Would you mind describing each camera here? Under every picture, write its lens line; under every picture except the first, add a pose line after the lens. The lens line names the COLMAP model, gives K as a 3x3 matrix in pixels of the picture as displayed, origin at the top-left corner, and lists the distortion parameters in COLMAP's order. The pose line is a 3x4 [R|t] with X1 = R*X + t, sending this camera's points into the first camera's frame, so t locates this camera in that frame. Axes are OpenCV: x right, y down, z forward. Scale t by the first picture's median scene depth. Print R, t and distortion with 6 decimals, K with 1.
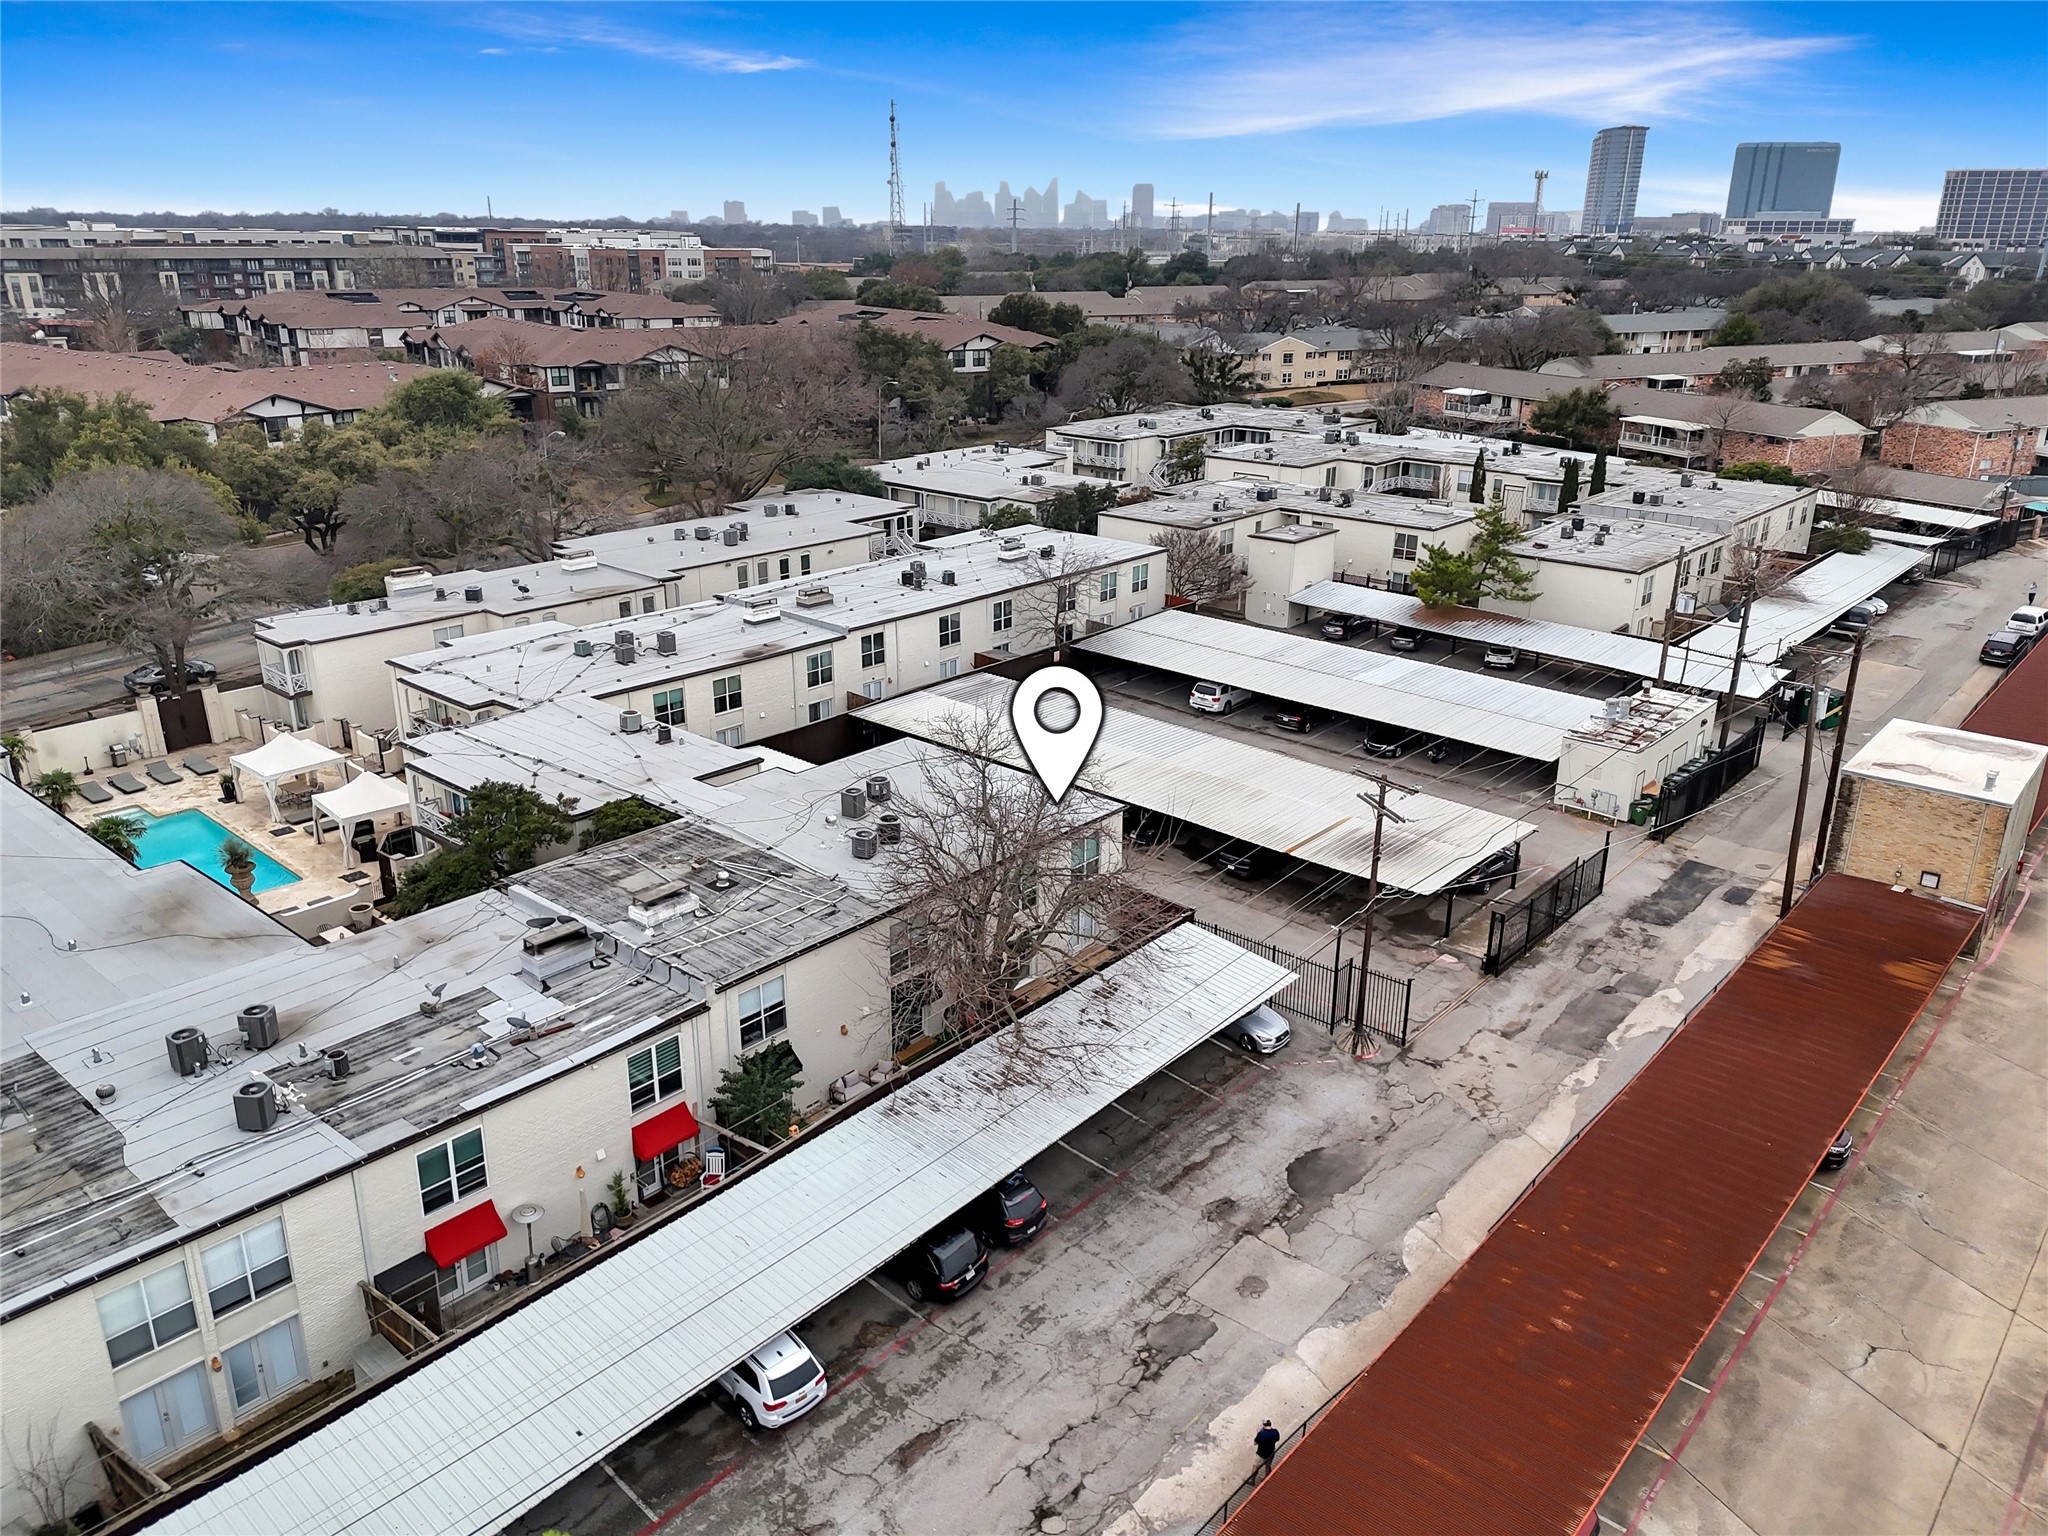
lens RADIAL K [[1500.7, 0, 1030.5], [0, 1500.7, 770.8], [0, 0, 1]] dist [0.056036, -0.045017]
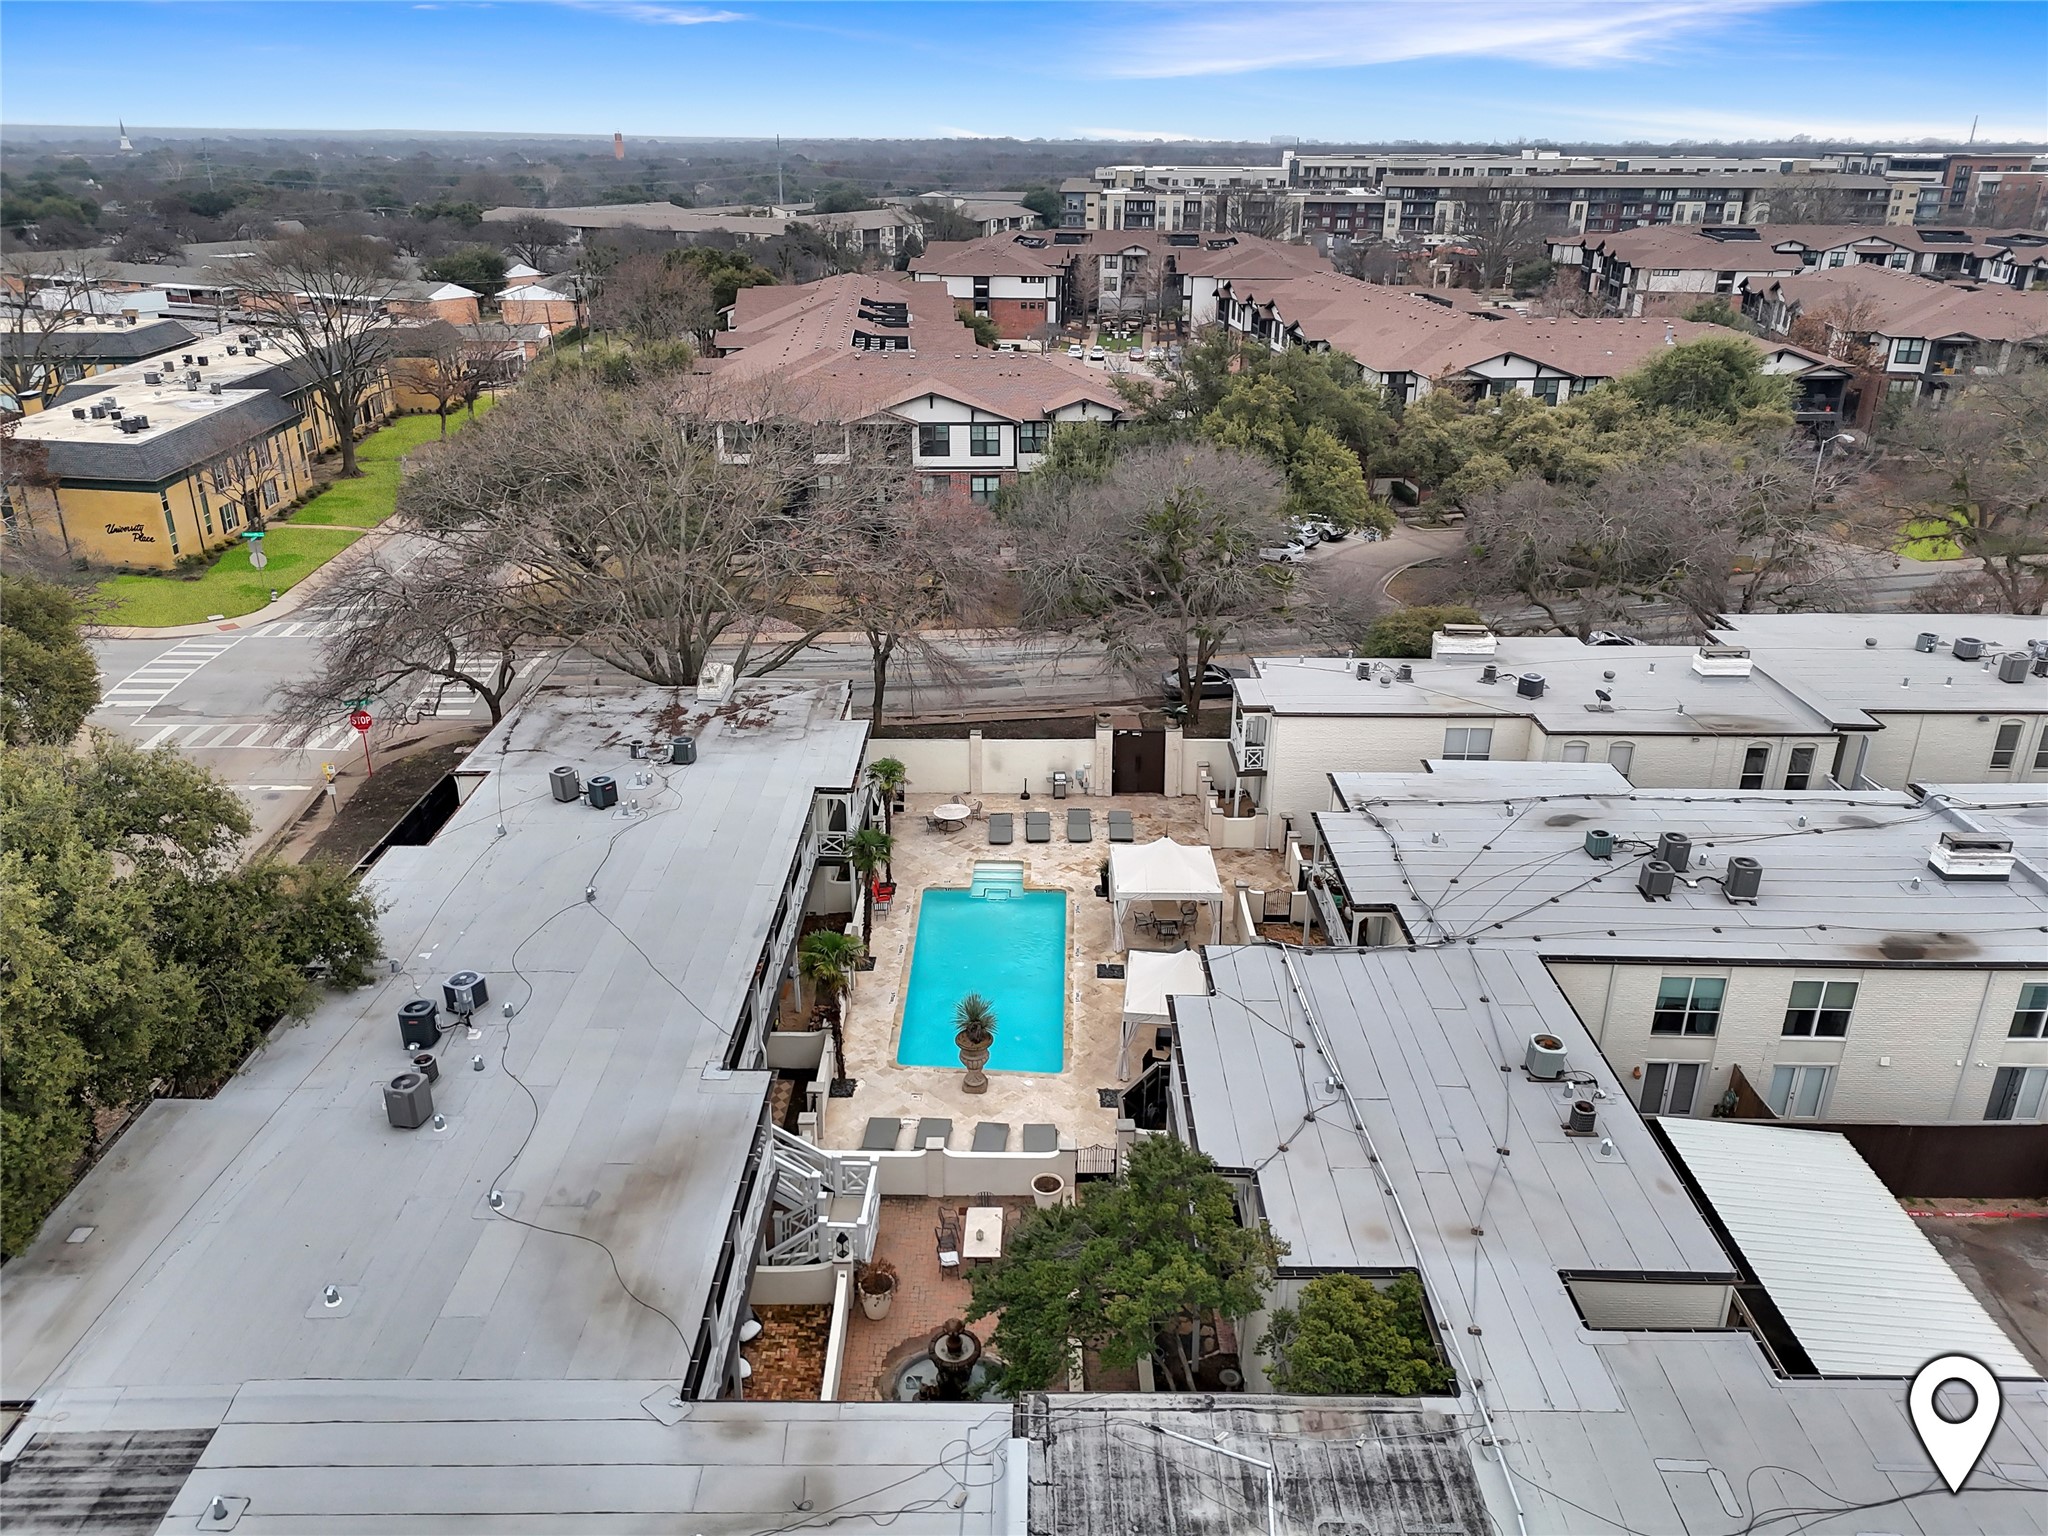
lens RADIAL K [[1500.7, 0, 1030.5], [0, 1500.7, 770.8], [0, 0, 1]] dist [0.056036, -0.045017]
pose [[0.657759, 0.288033, -0.695982, -0.028670], [-0.259613, 0.954072, 0.149489, -0.122994], [0.707075, 0.082359, 0.702326, 0.358628]]
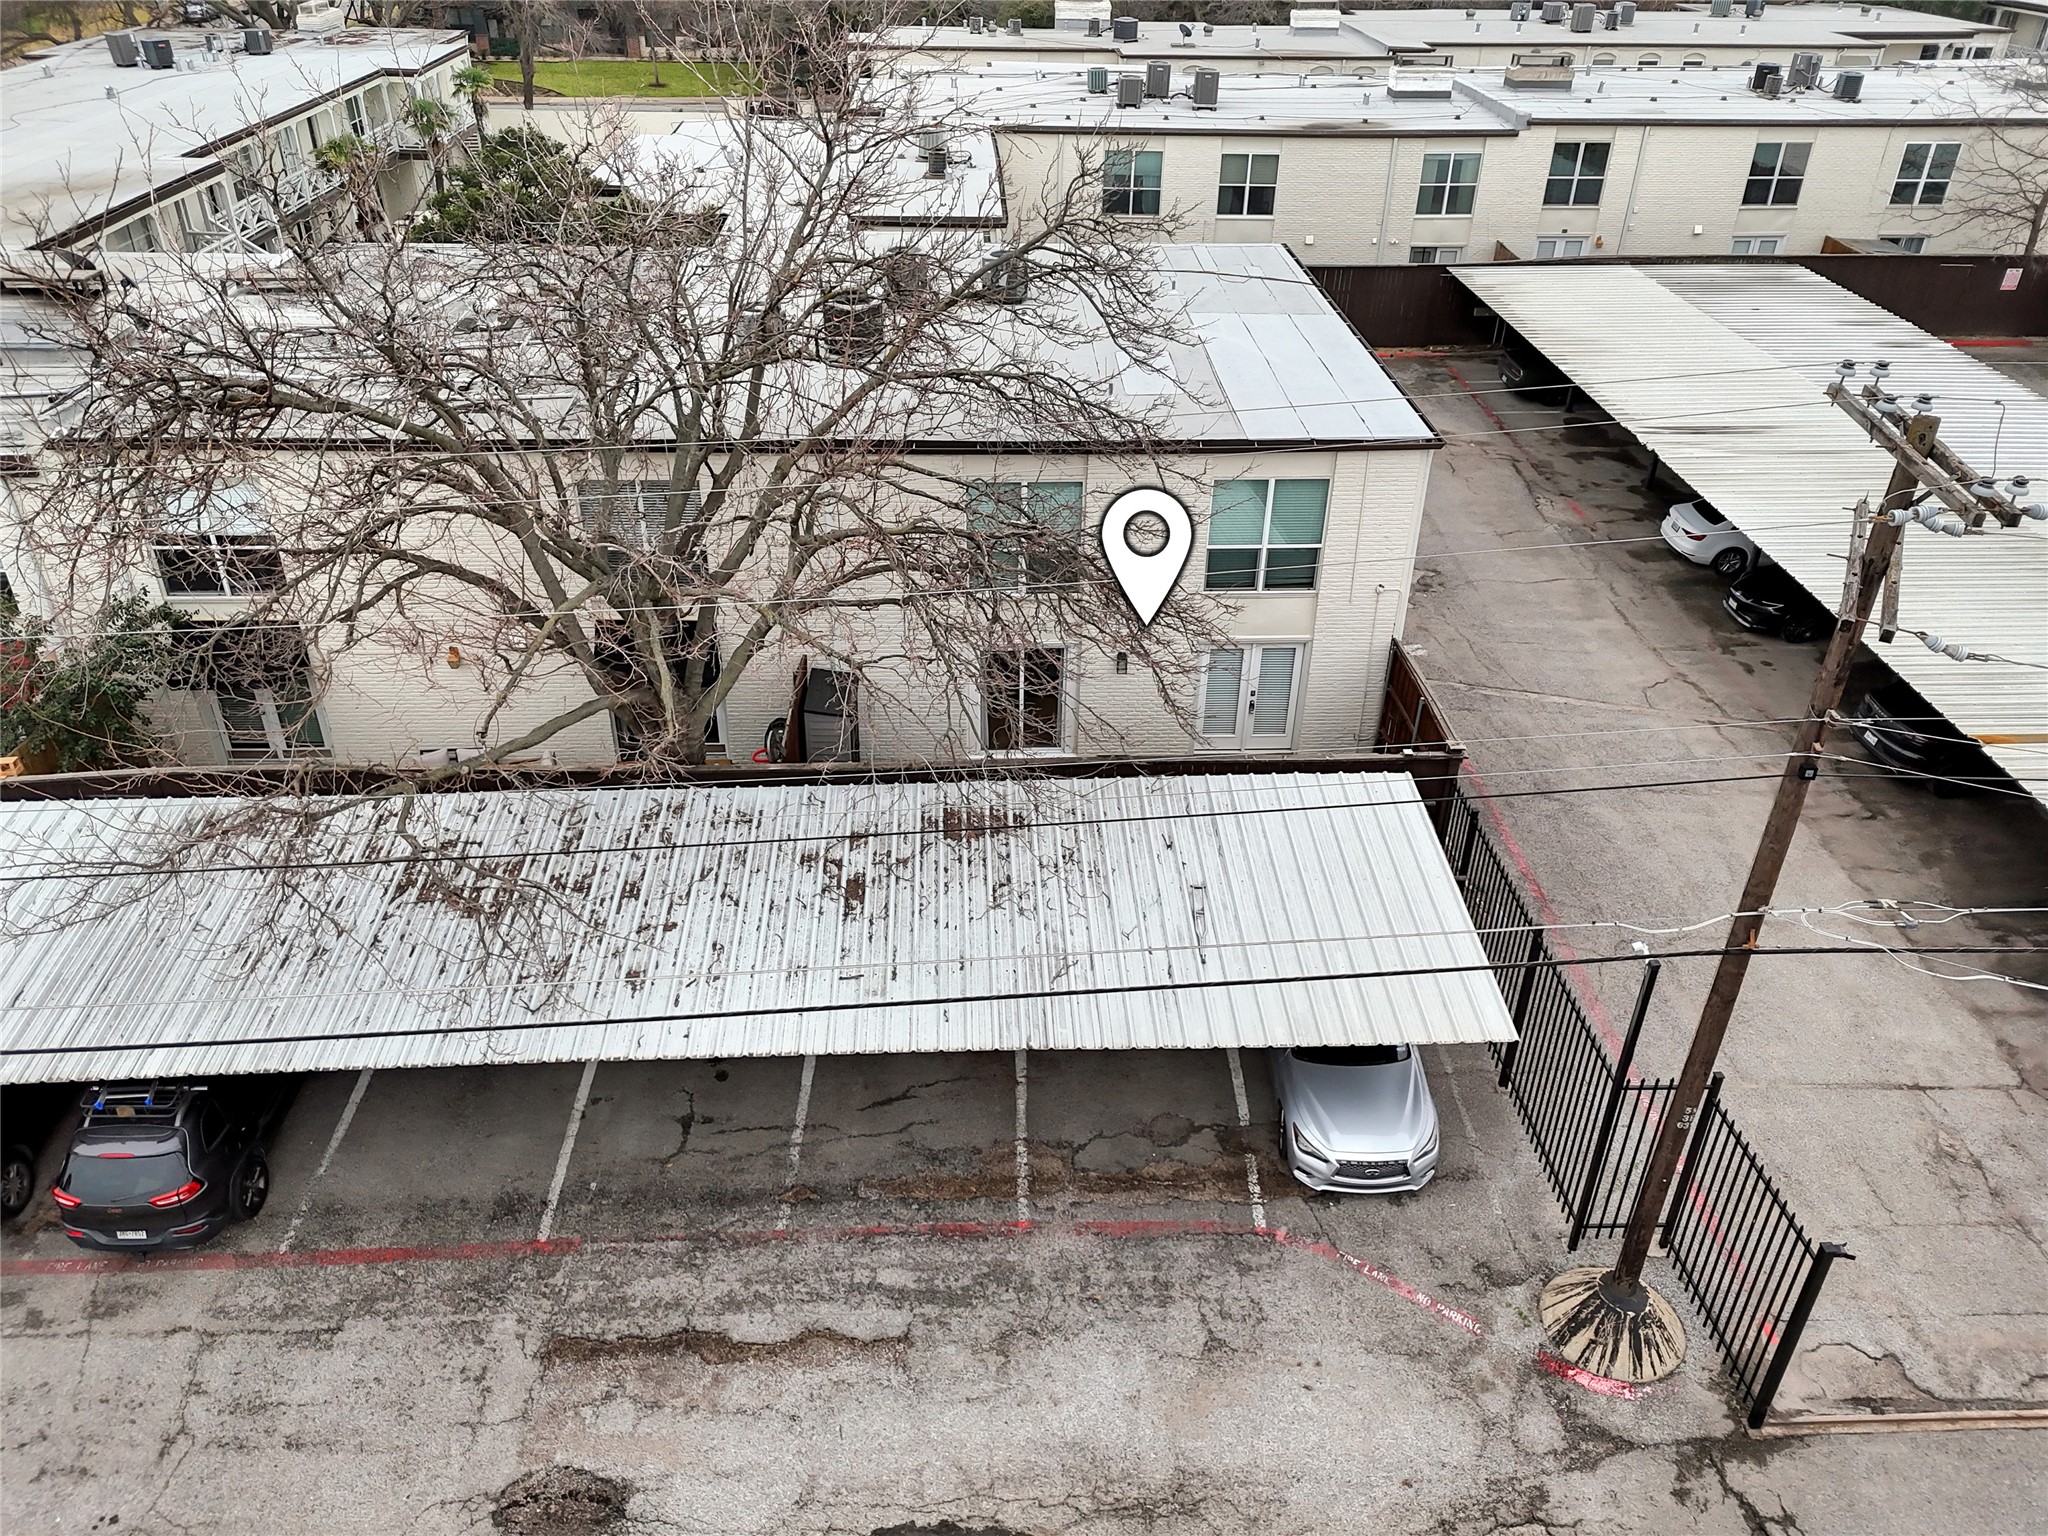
lens RADIAL K [[1500.7, 0, 1030.5], [0, 1500.7, 770.8], [0, 0, 1]] dist [0.056036, -0.045017]
pose [[0.697089, 0.379612, -0.608245, 0.169824], [-0.251478, 0.923896, 0.288402, 0.011093], [0.671436, -0.048081, 0.739502, 0.423187]]
